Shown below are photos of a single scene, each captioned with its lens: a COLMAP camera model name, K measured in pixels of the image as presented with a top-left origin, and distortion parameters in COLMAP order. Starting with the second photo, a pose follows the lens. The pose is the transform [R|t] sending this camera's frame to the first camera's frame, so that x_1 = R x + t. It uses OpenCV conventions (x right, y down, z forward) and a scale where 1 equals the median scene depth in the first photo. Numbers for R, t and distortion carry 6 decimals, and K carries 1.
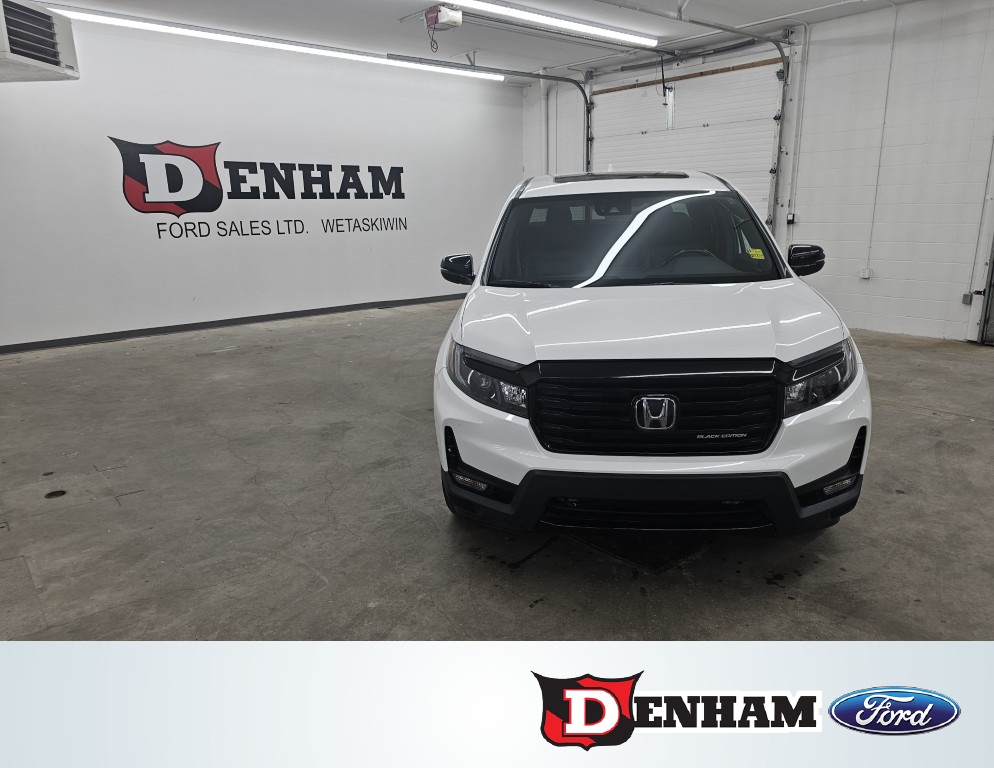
lens RADIAL K [[695.4, 0, 504.6], [0, 695.4, 385.0], [0, 0, 1]] dist [0.021202, -0.026582]
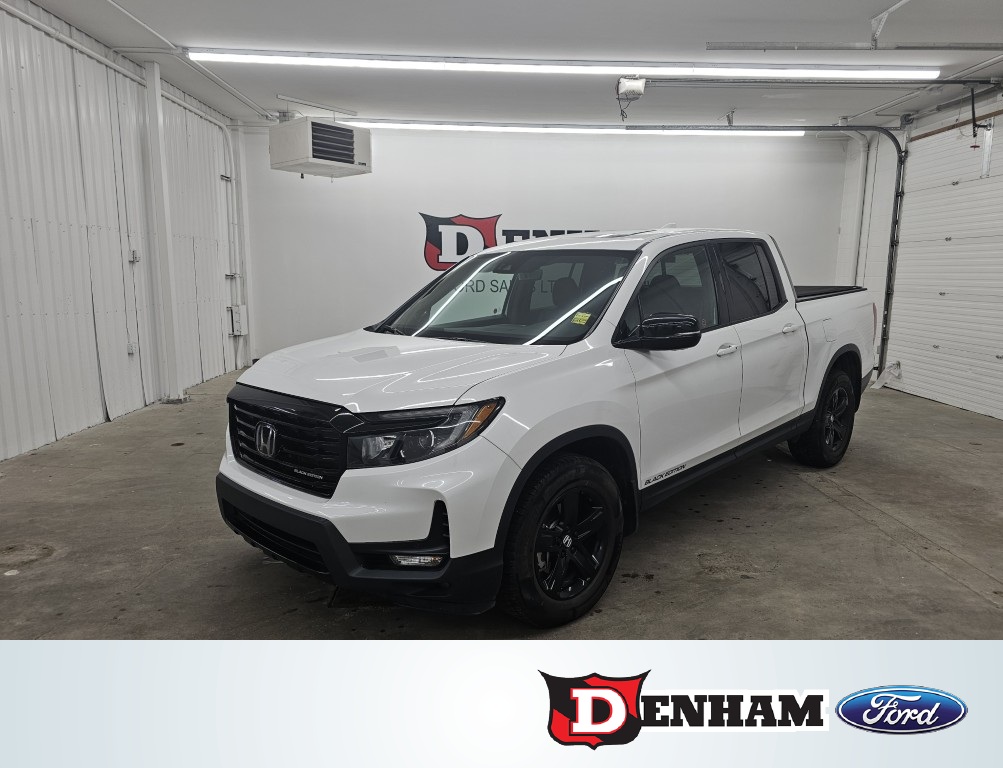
lens RADIAL K [[701.7, 0, 503.9], [0, 701.7, 392.0], [0, 0, 1]] dist [0.021202, -0.026582]
pose [[0.761755, 0.128076, -0.635079, 0.397888], [-0.181833, 0.983129, -0.019835, -0.026817], [0.621825, 0.130588, 0.772192, 0.118283]]
